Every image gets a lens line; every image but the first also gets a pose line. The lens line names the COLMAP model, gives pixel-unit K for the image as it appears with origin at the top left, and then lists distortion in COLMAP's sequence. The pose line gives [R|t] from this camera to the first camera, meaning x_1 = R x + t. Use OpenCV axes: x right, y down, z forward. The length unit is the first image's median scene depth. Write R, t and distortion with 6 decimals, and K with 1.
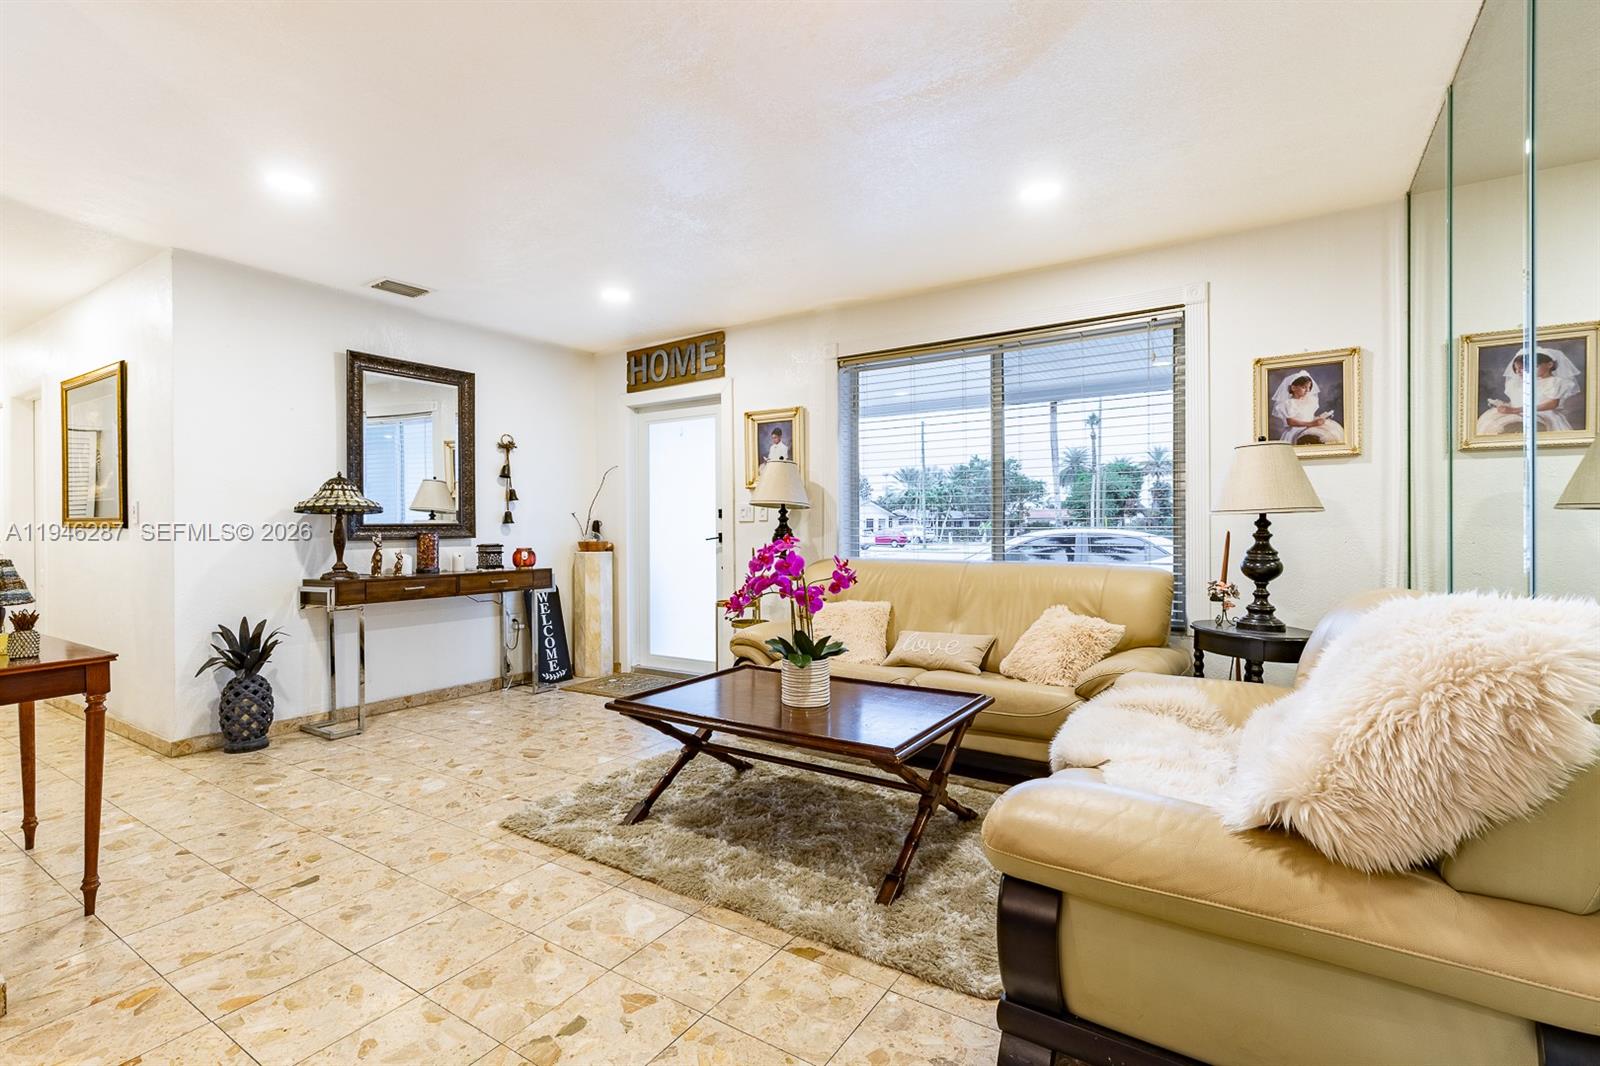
lens RADIAL K [[743.3, 0, 807.8], [0, 743.3, 530.1], [0, 0, 1]] dist [0.001294, 0.001896]
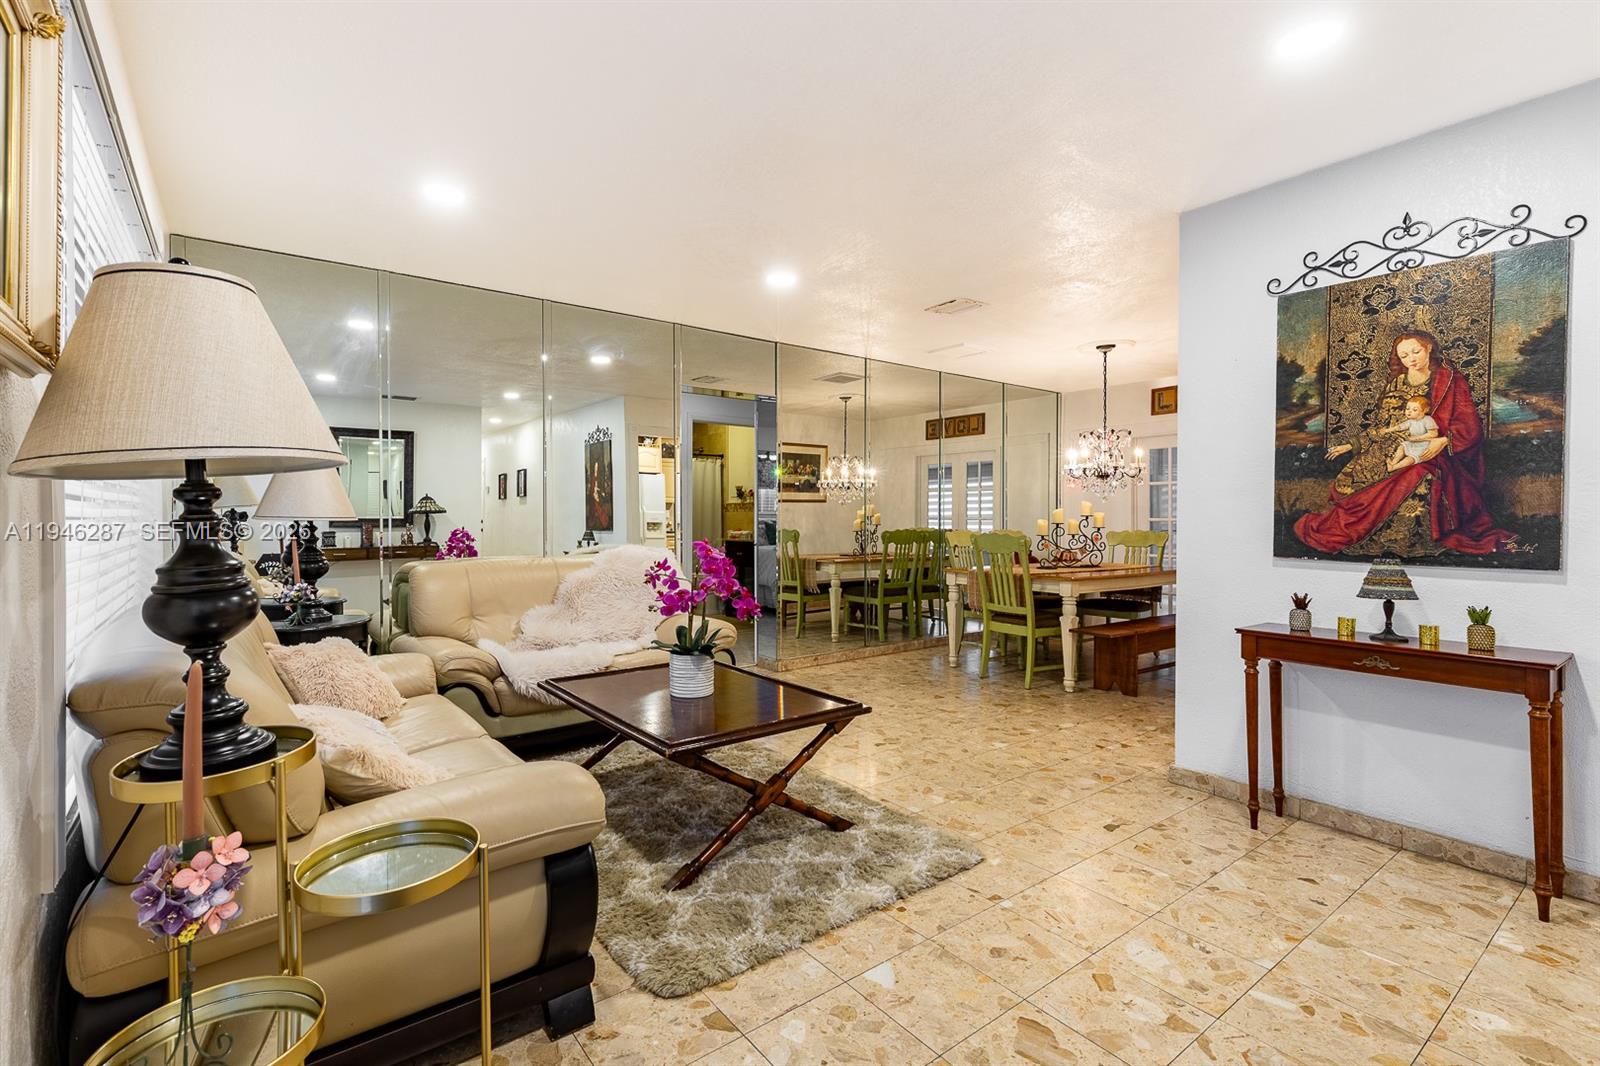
lens RADIAL K [[743.3, 0, 795.3], [0, 743.3, 520.7], [0, 0, 1]] dist [0.001294, 0.001896]
pose [[-0.941630, 0.000013, 0.336650, -0.534431], [0.003461, 0.999948, 0.009642, -0.031538], [-0.336632, 0.010245, -0.941580, 2.056855]]
